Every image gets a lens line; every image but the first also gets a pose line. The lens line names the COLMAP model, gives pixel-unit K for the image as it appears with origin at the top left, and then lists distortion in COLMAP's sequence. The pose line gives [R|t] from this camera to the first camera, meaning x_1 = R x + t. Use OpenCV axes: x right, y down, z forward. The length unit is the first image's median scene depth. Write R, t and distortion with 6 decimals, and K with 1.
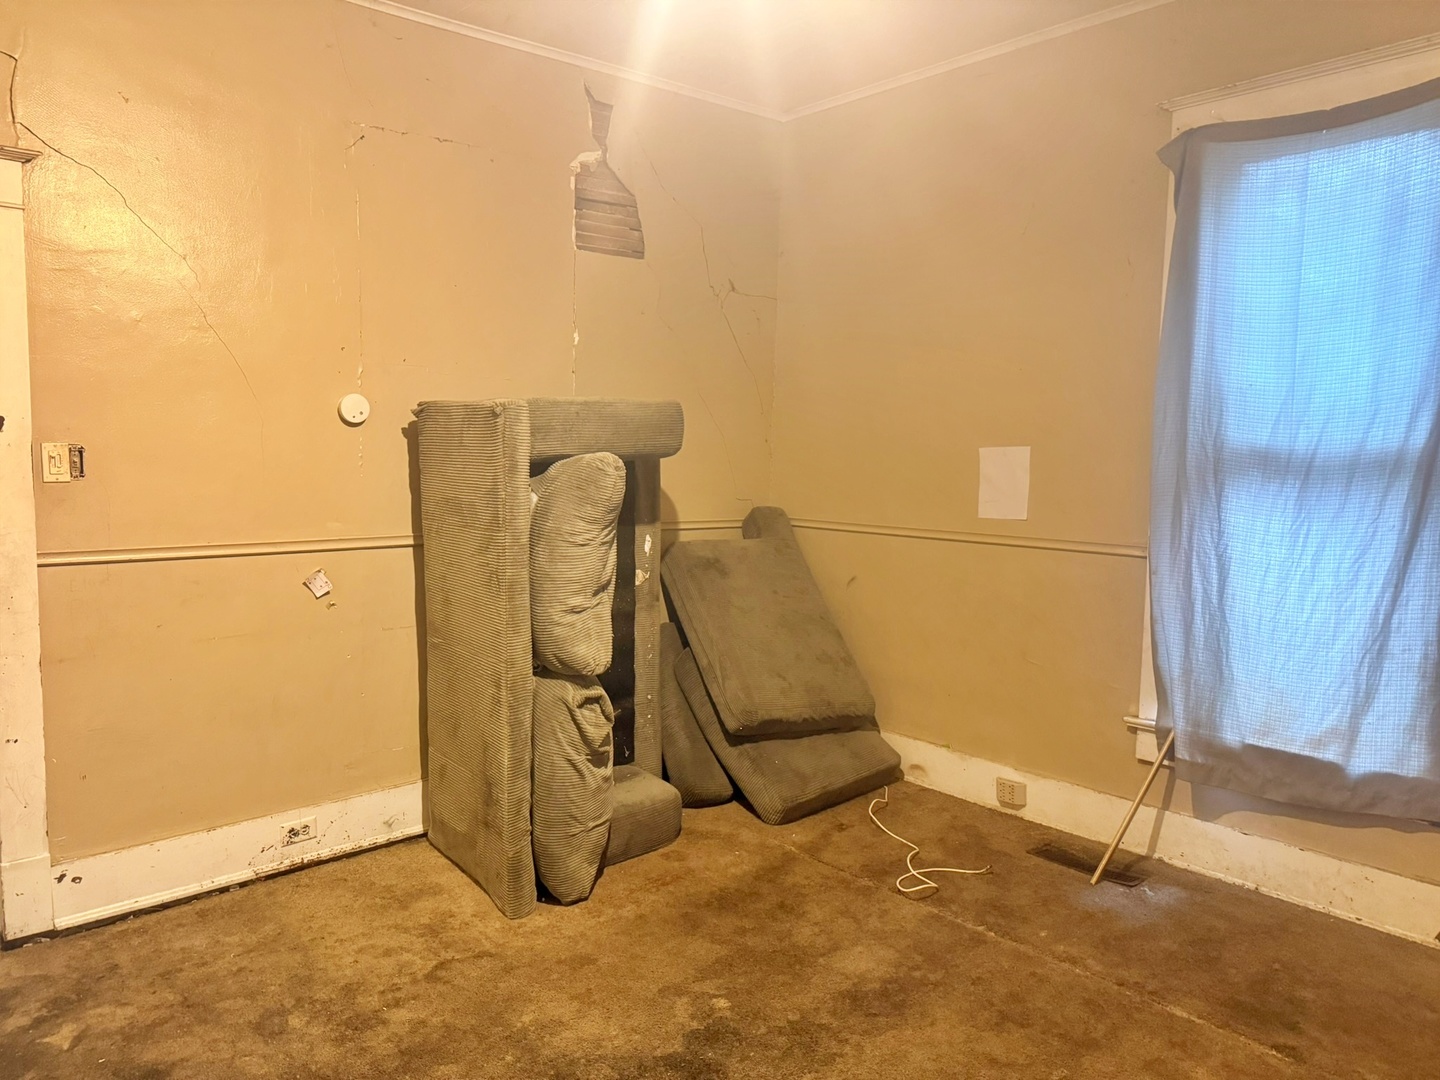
lens RADIAL K [[1061.9, 0, 720.0], [0, 1061.9, 540.0], [0, 0, 1]] dist [0.133304, -0.168461]
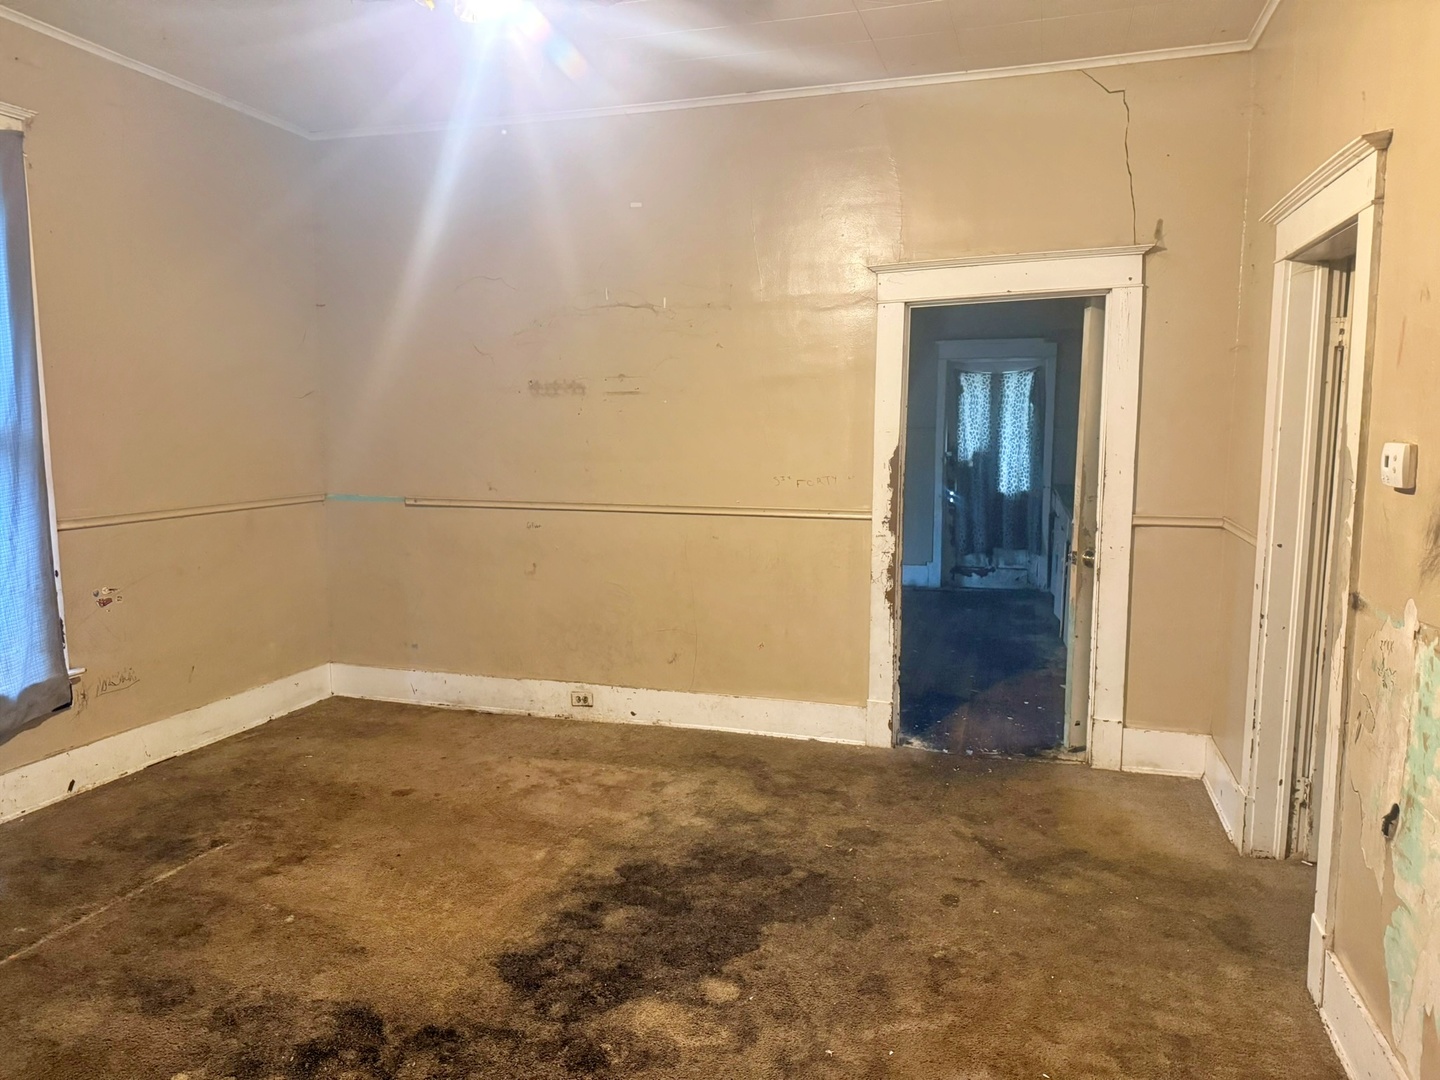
lens RADIAL K [[1061.9, 0, 720.0], [0, 1061.9, 540.0], [0, 0, 1]] dist [0.133304, -0.168461]
pose [[-0.521915, -0.114351, 0.845298, -0.879473], [0.078486, 0.980332, 0.181079, -0.121509], [-0.849379, 0.160852, -0.502675, 0.950165]]
